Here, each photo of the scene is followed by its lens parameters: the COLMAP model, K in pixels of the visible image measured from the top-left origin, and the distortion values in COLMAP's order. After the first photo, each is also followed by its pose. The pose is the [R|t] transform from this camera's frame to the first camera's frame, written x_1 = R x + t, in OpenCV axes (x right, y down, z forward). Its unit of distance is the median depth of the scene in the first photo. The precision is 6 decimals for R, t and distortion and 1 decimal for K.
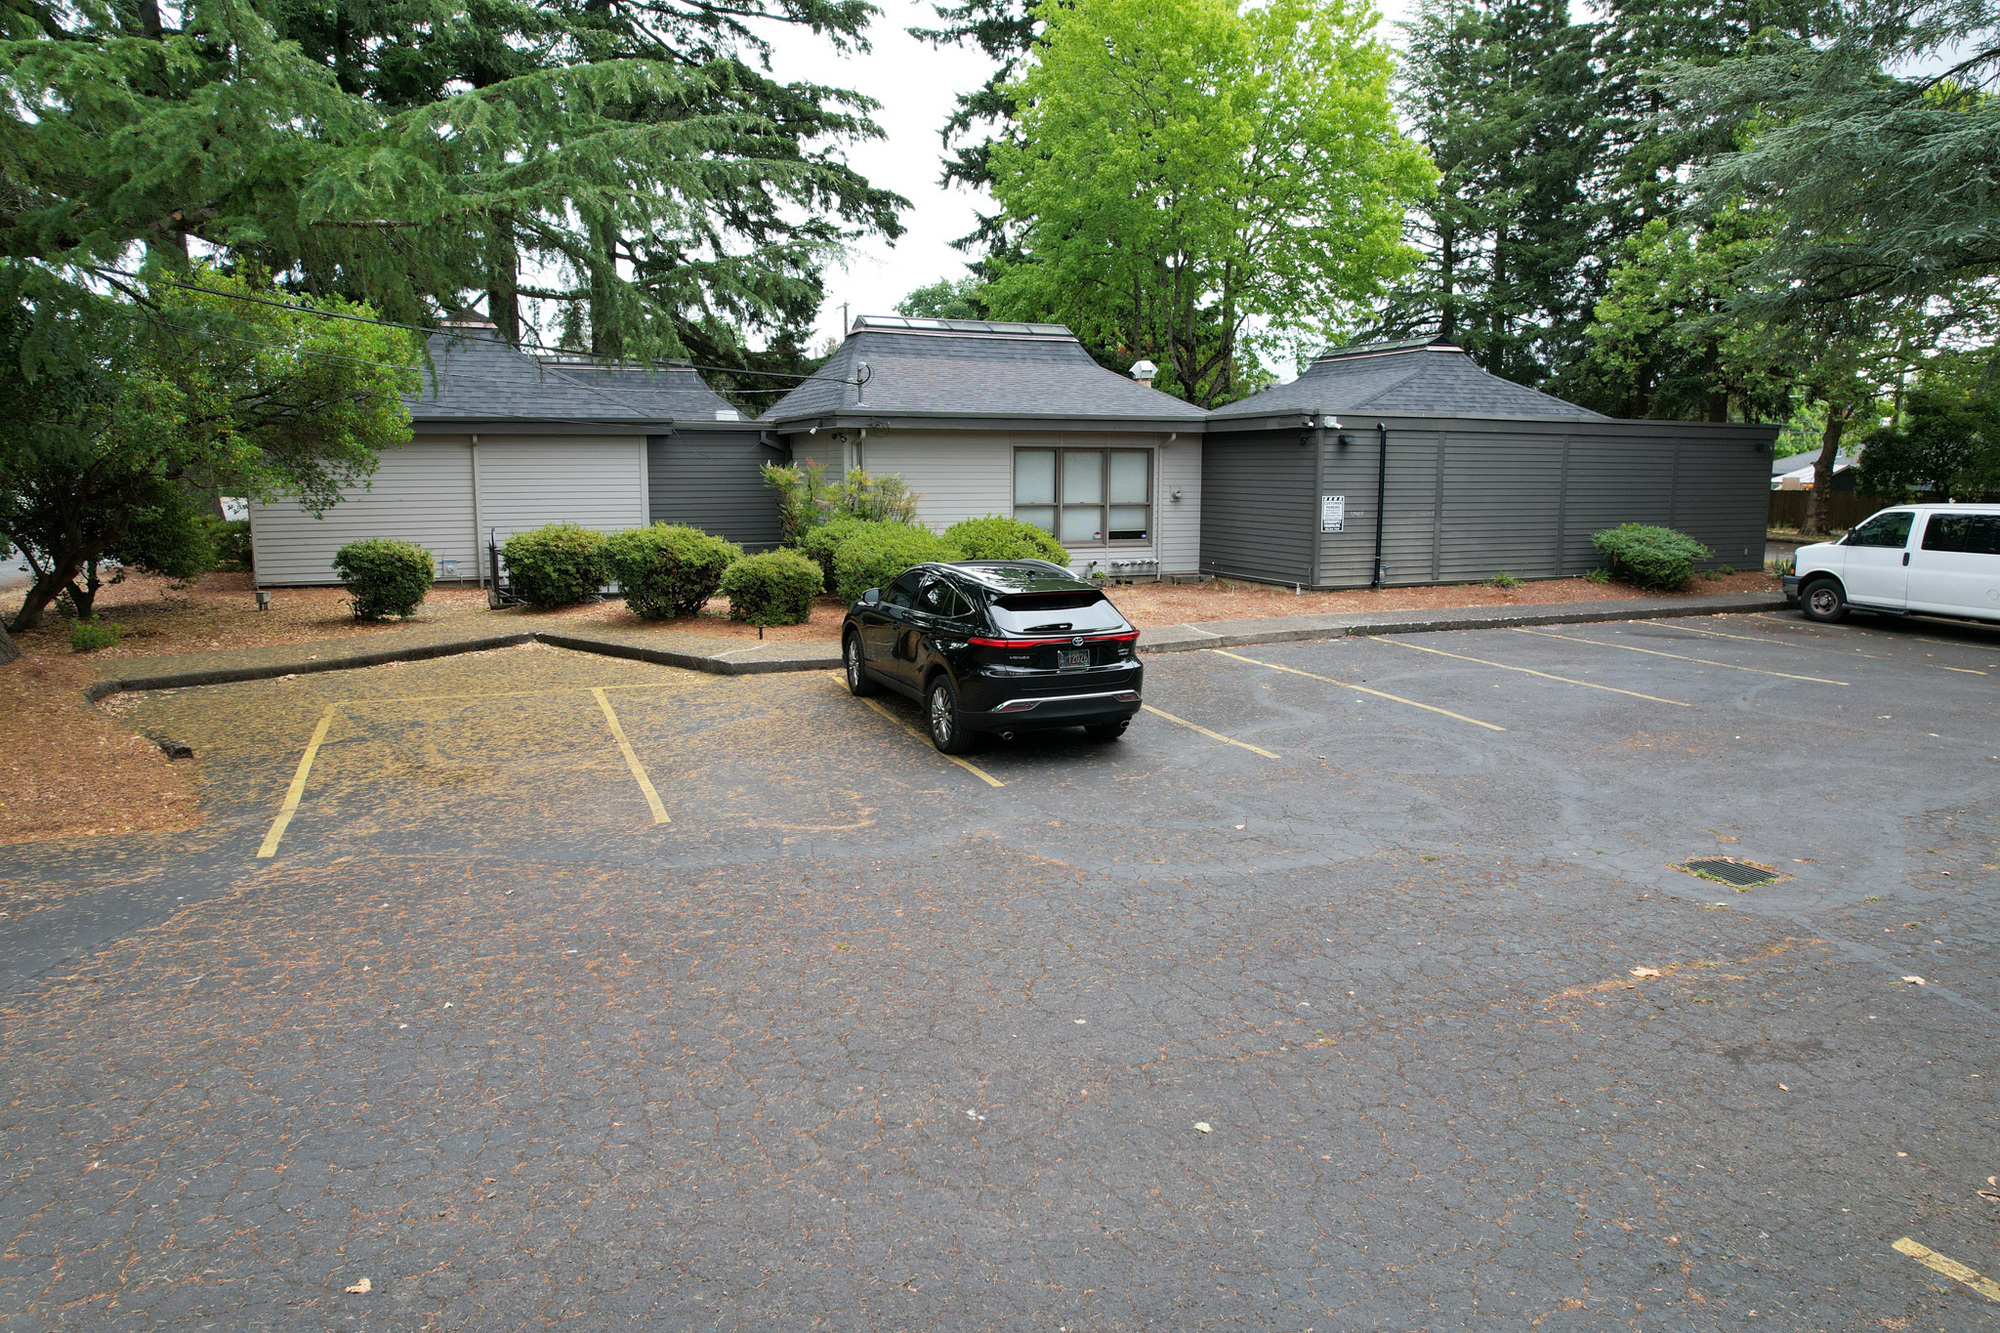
lens RADIAL K [[1275.7, 0, 1000.0], [0, 1275.7, 666.5], [0, 0, 1]] dist [0.002319, 0.000888]
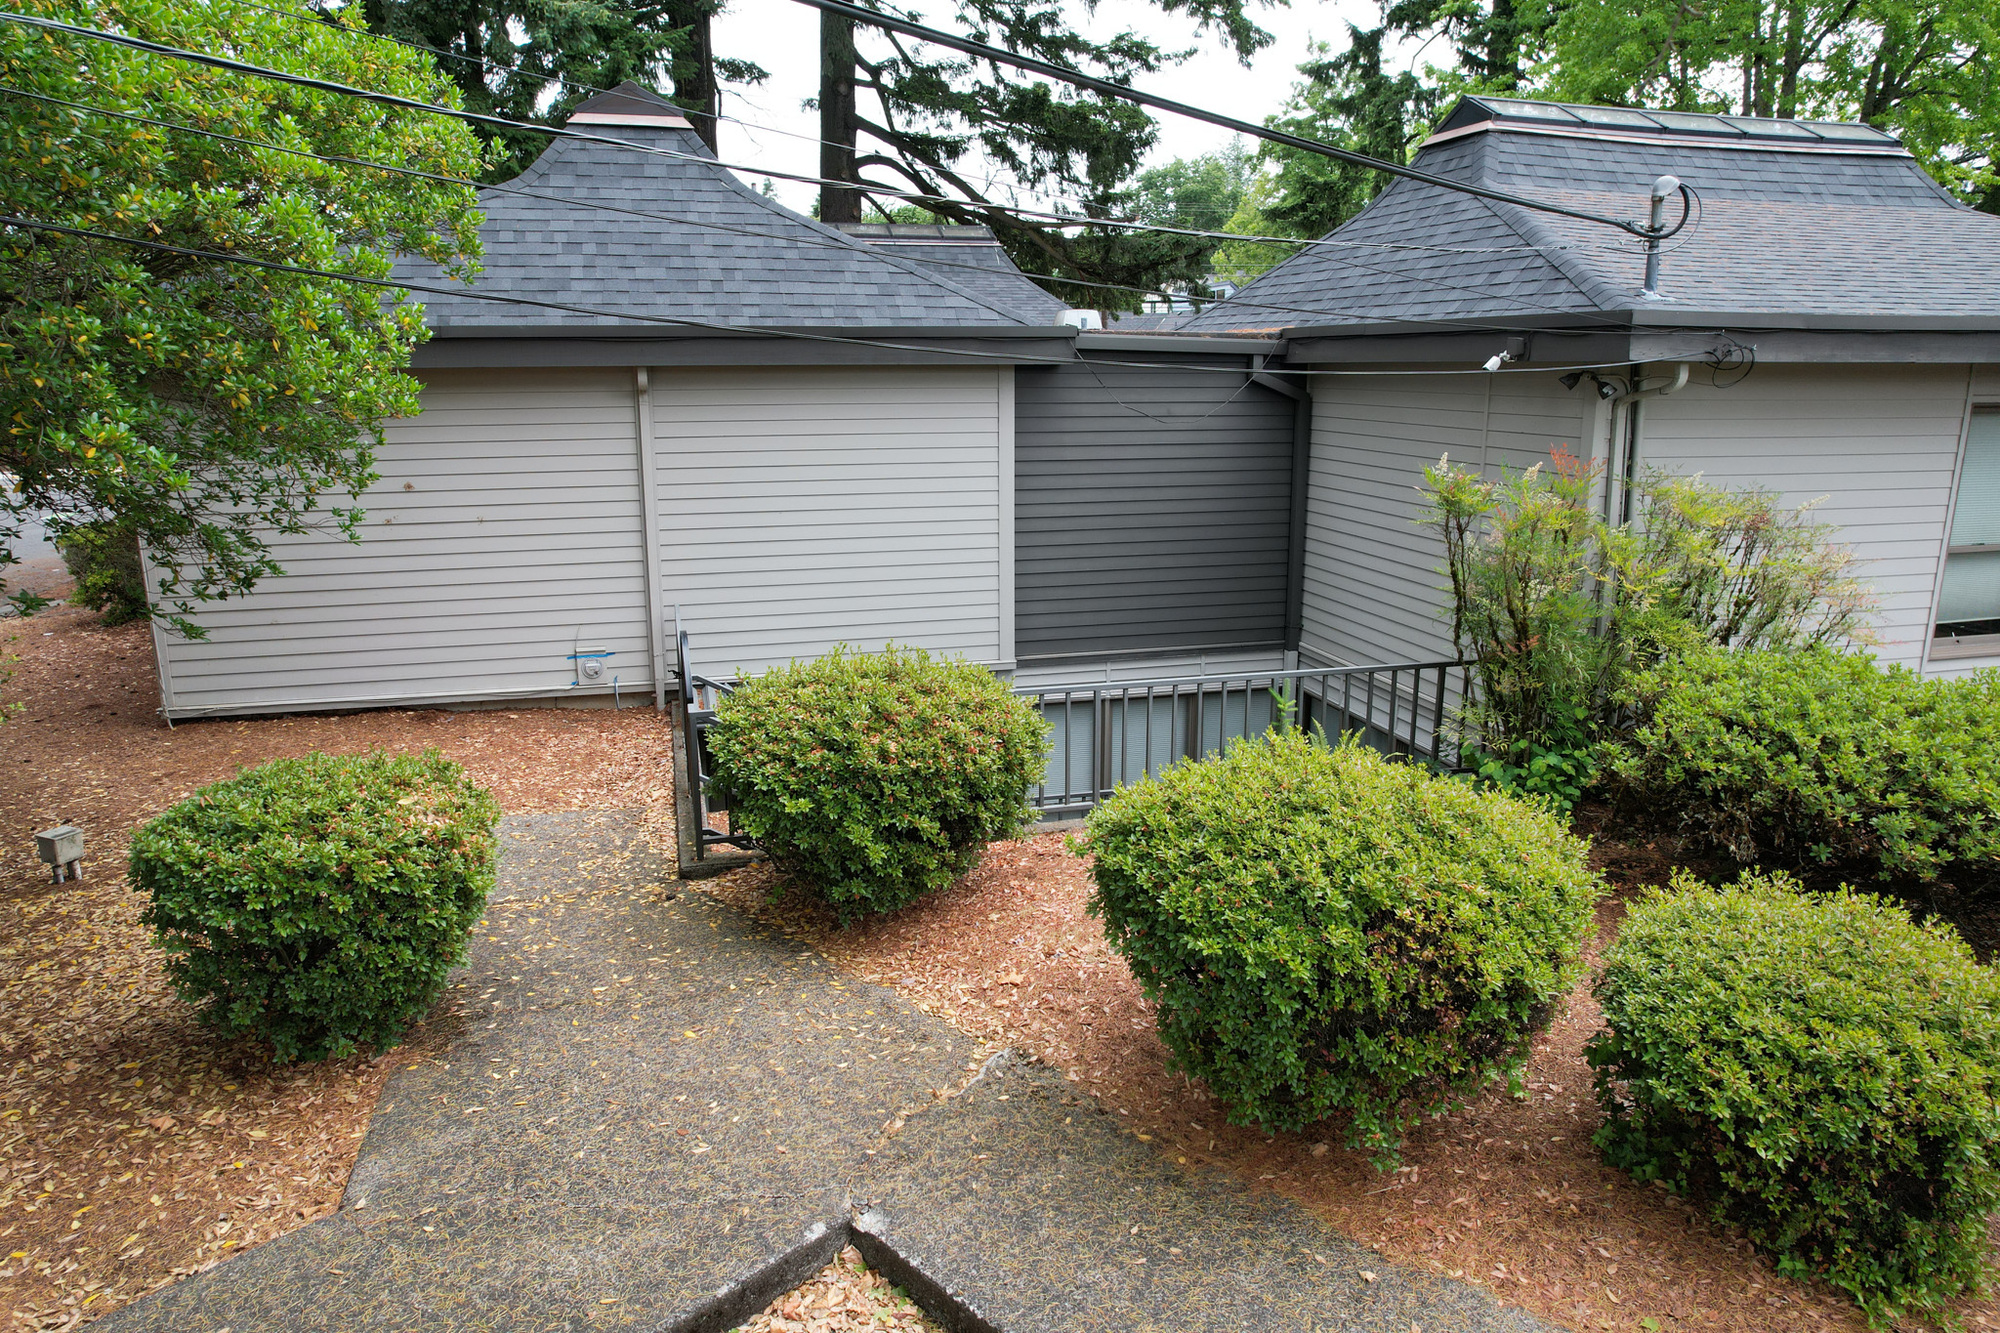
lens RADIAL K [[1302.0, 0, 1097.0], [0, 1302.0, 665.1], [0, 0, 1]] dist [-0.010652, -0.001206]
pose [[0.997263, 0.018887, -0.071480, -0.220867], [-0.013864, 0.997442, 0.070129, -0.112666], [0.072622, -0.068947, 0.994974, 0.557575]]
